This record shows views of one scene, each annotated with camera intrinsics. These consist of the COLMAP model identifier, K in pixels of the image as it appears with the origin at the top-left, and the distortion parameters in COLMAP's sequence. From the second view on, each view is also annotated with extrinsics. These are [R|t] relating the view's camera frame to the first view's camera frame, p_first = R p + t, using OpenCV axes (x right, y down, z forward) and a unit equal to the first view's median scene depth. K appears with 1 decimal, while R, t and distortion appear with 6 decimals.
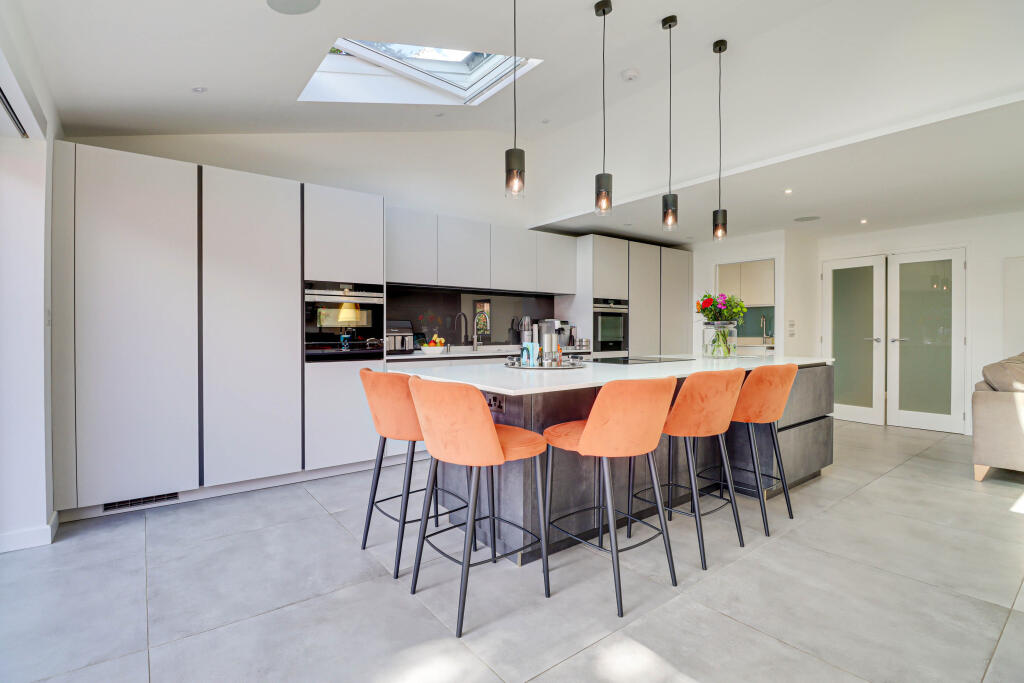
lens RADIAL K [[480.1, 0, 511.3], [0, 480.1, 335.0], [0, 0, 1]] dist [-0.005803, -0.009160]
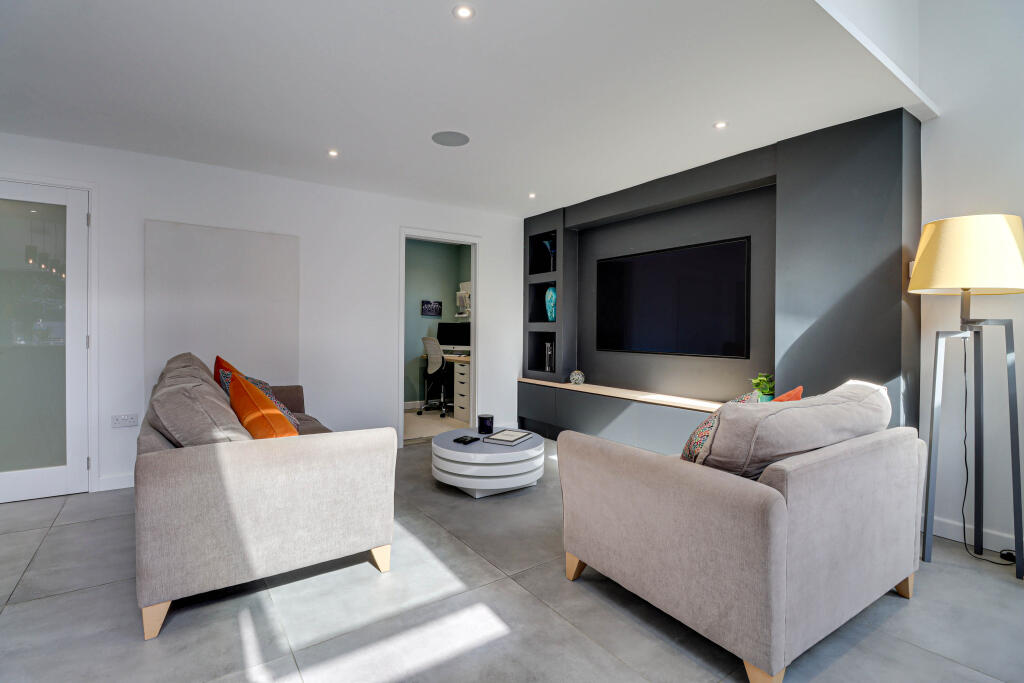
lens RADIAL K [[480.1, 0, 504.0], [0, 480.1, 335.2], [0, 0, 1]] dist [-0.005803, -0.009160]
pose [[0.050677, -0.009820, 0.998667, 0.441094], [-0.000272, 0.999951, 0.009847, -0.003477], [-0.998715, -0.000771, 0.050672, 0.514094]]
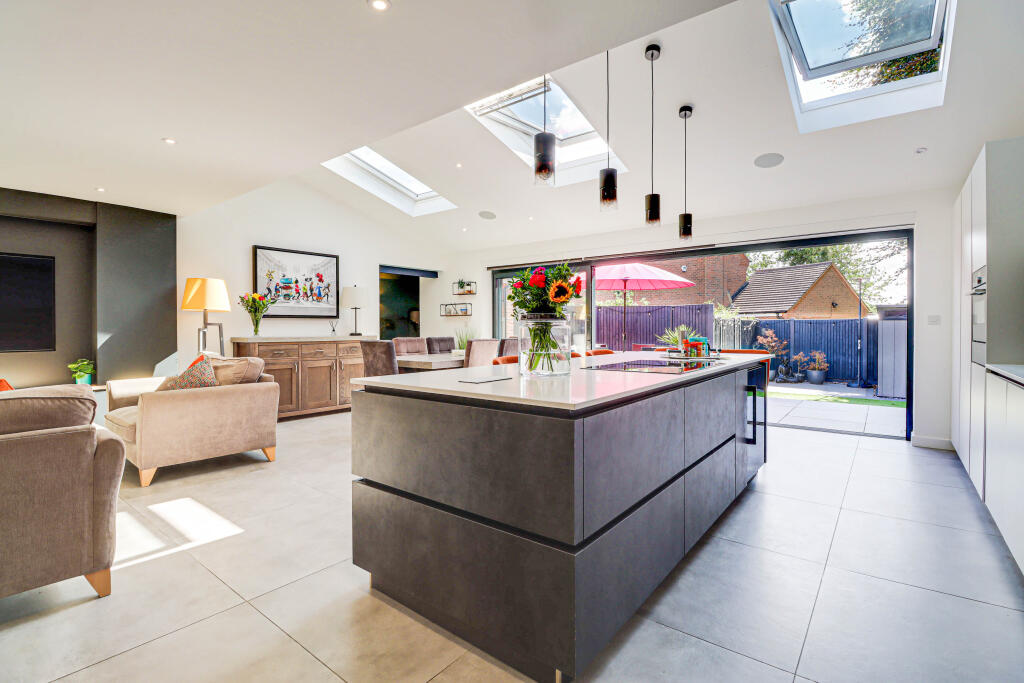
lens RADIAL K [[480.1, 0, 510.4], [0, 480.1, 332.0], [0, 0, 1]] dist [-0.005803, -0.009160]
pose [[-0.973640, 0.005897, -0.228012, 0.536114], [0.002734, 0.999896, 0.014187, -0.009391], [0.228072, 0.013189, -0.973555, 1.406133]]
